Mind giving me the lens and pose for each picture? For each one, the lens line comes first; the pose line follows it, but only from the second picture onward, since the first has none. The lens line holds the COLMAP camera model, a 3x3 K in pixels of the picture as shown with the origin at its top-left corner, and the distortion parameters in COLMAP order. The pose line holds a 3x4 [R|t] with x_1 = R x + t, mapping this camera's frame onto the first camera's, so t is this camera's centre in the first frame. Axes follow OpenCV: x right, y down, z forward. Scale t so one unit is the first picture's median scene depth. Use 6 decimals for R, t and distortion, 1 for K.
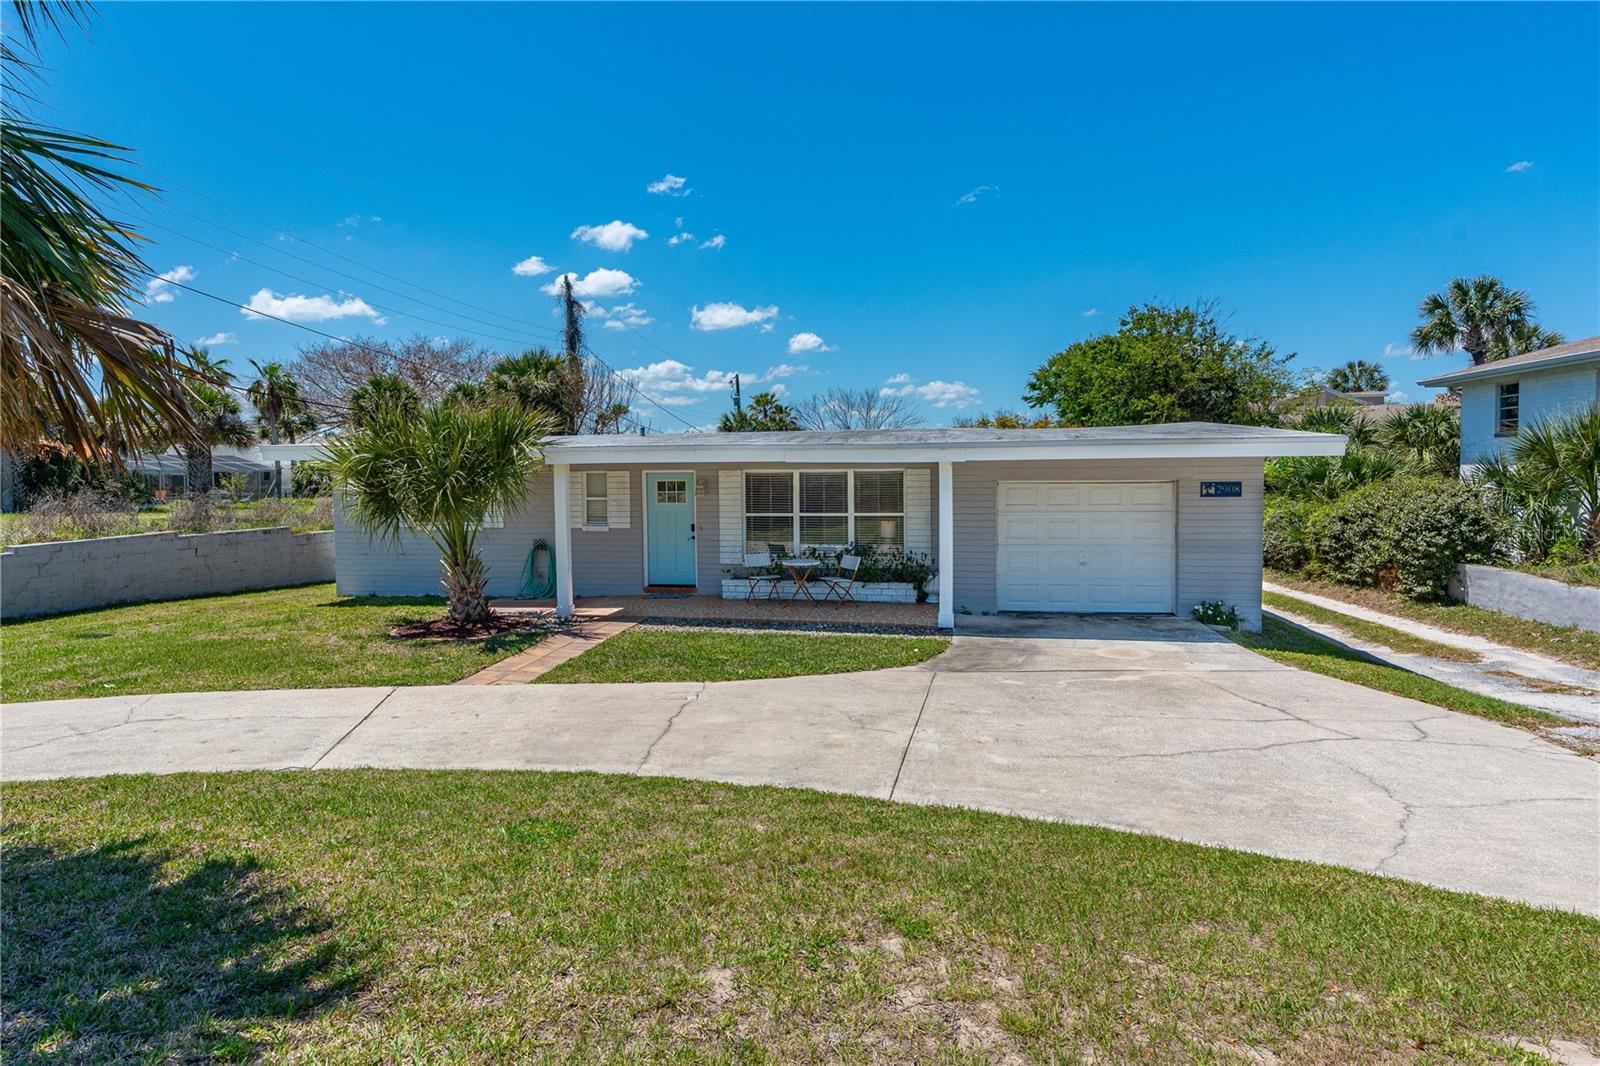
lens RADIAL K [[744.6, 0, 799.1], [0, 744.6, 518.8], [0, 0, 1]] dist [-0.004007, -0.000517]
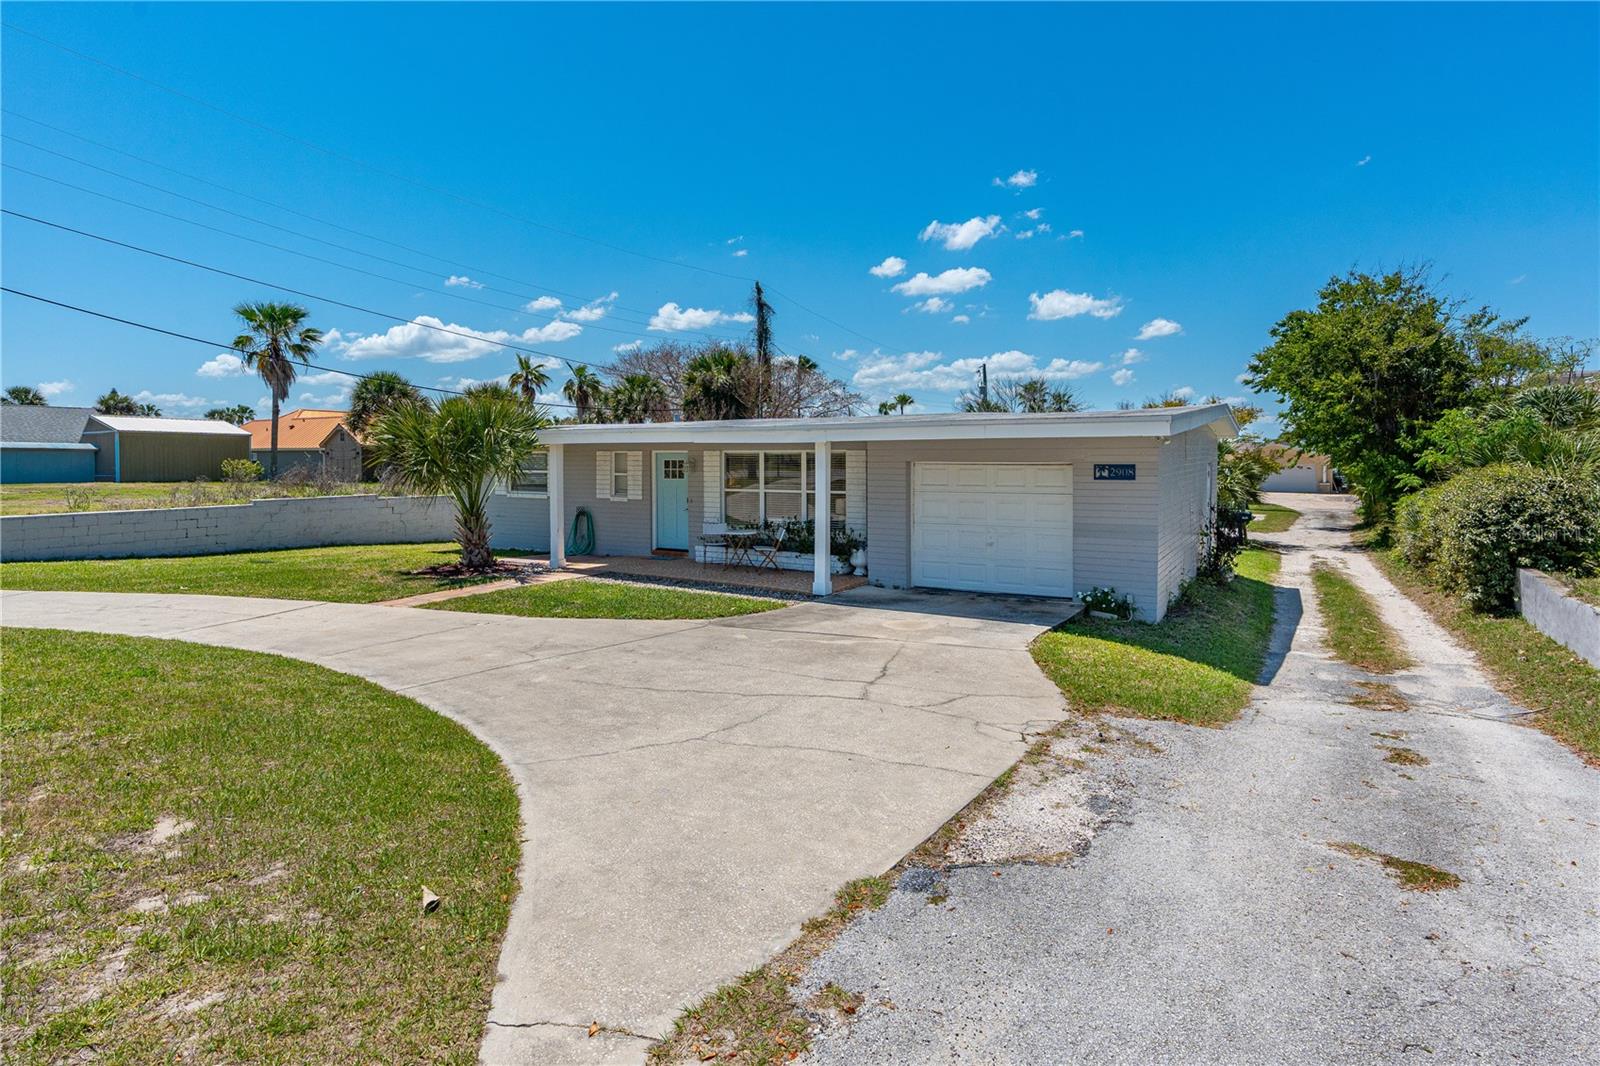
lens RADIAL K [[729.3, 0, 872.4], [0, 729.3, 496.3], [0, 0, 1]] dist [-0.013185, 0.003256]
pose [[0.955686, 0.024140, -0.293398, 0.459867], [-0.027530, 0.999593, -0.007431, 0.006217], [0.293099, 0.015179, 0.955962, 0.003365]]
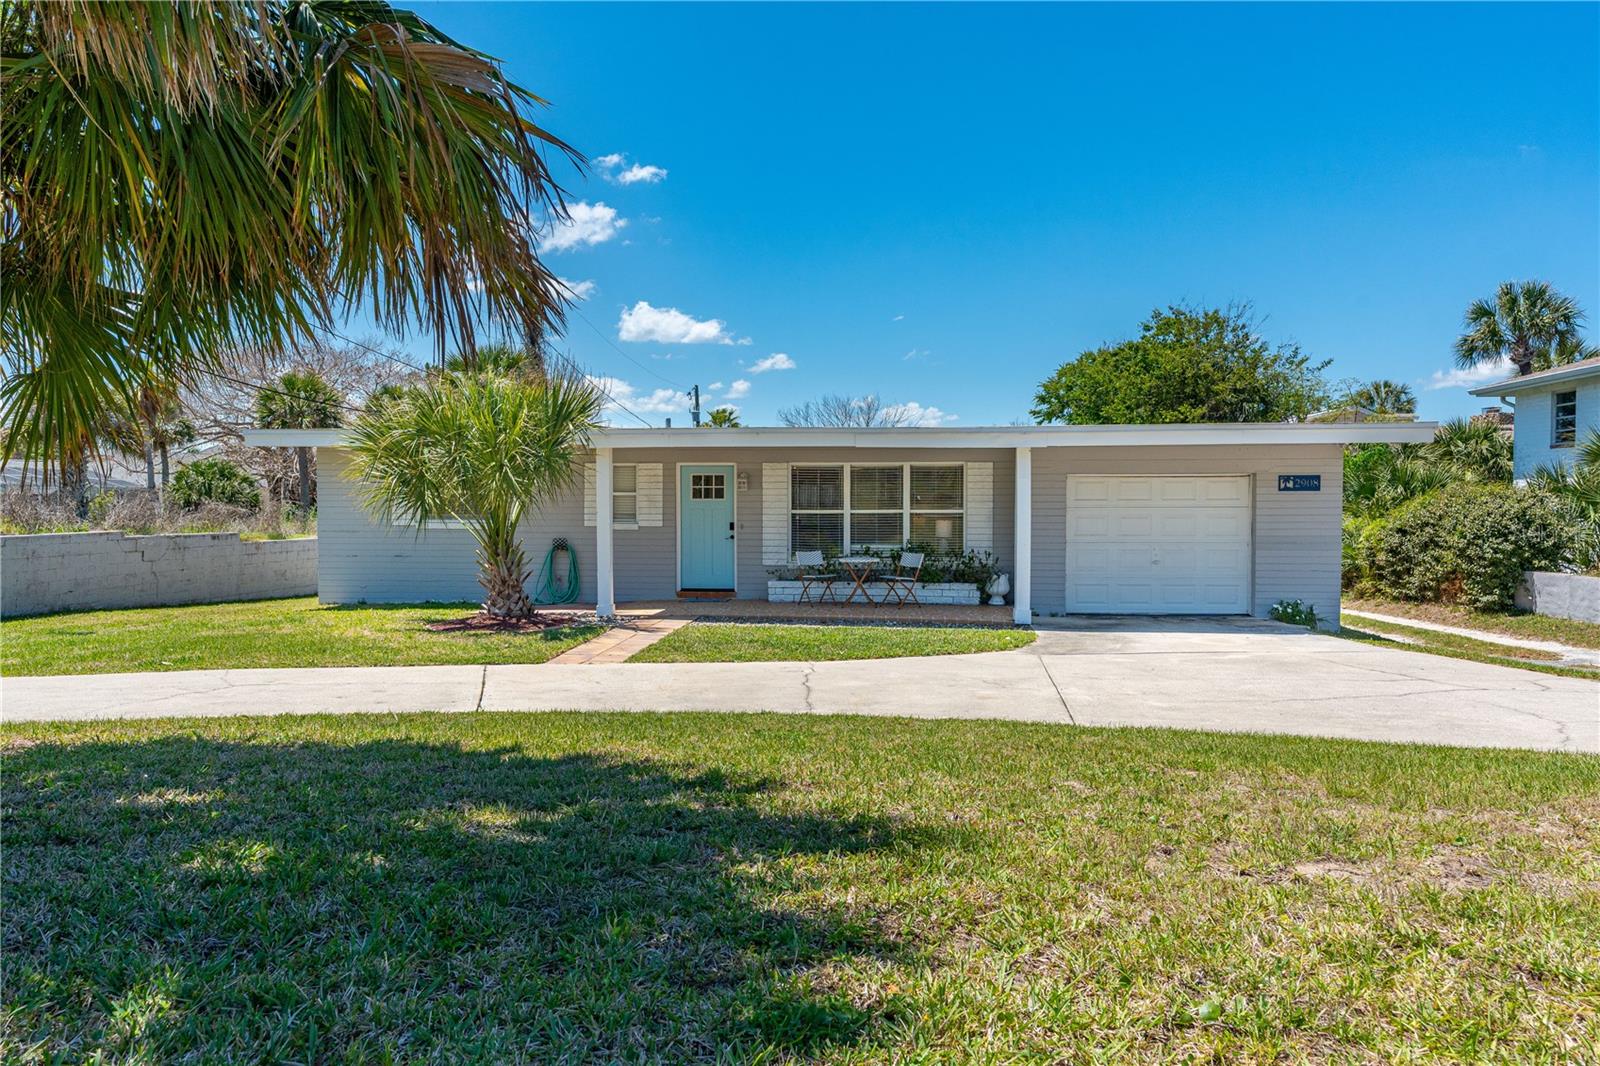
lens RADIAL K [[865.8, 0, 802.4], [0, 865.8, 545.7], [0, 0, 1]] dist [-0.000126, -0.000381]
pose [[0.998226, 0.005327, 0.059303, -0.117974], [-0.004461, 0.999882, -0.014725, 0.051151], [-0.059375, 0.014434, 0.998131, -0.065592]]
